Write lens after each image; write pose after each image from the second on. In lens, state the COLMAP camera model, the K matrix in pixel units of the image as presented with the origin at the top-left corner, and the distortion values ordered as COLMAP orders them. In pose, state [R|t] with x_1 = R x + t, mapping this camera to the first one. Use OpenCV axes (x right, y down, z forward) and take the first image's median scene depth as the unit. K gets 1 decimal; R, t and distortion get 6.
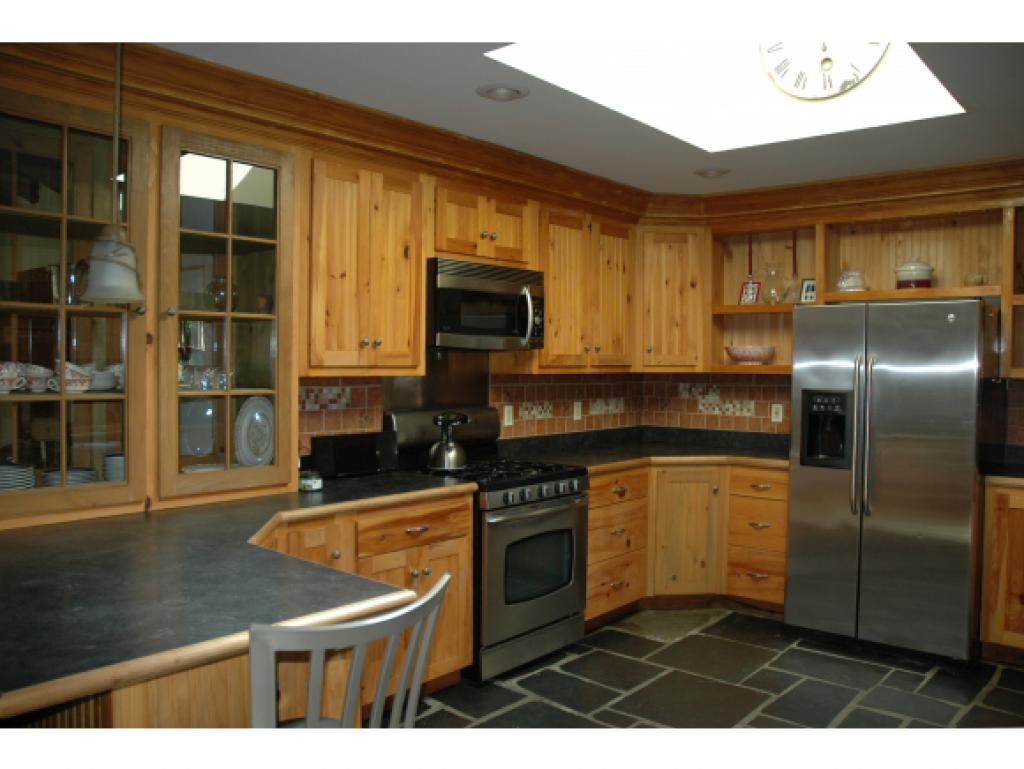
lens RADIAL K [[835.5, 0, 512.0], [0, 835.5, 384.5], [0, 0, 1]] dist [0.001869, 0.004172]
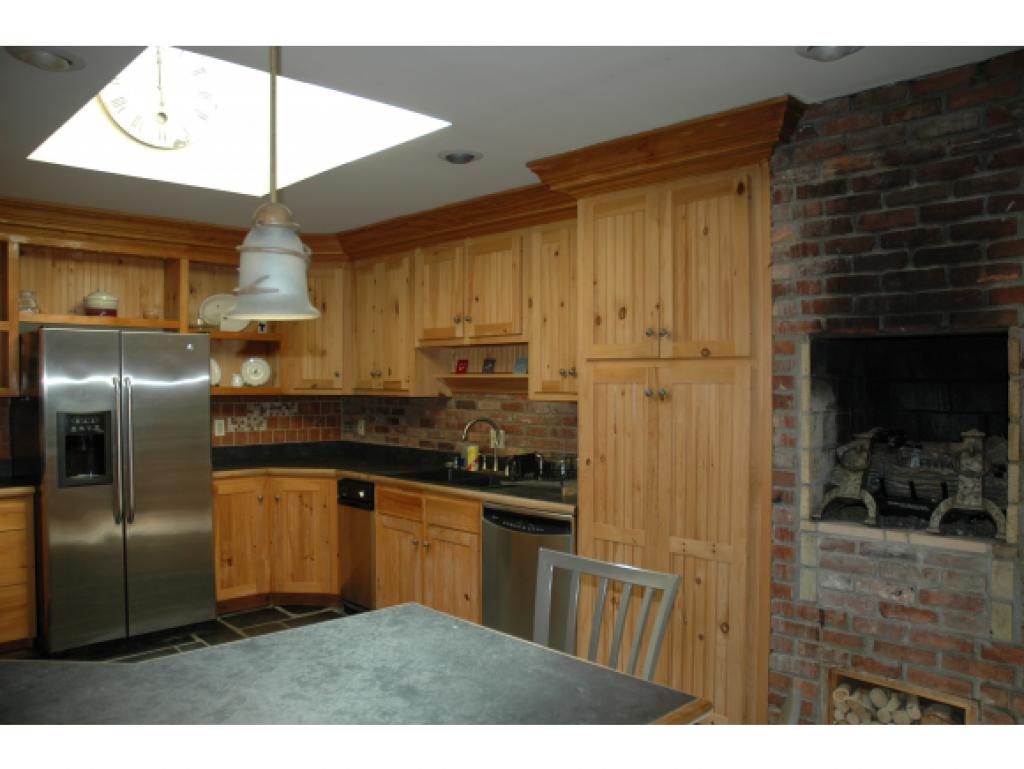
lens RADIAL K [[835.5, 0, 512.0], [0, 835.5, 384.5], [0, 0, 1]] dist [0.001869, 0.004172]
pose [[0.142179, -0.013937, 0.989743, -0.570184], [0.034232, 0.999372, 0.009155, -0.017382], [-0.989249, 0.032579, 0.142567, 0.330409]]
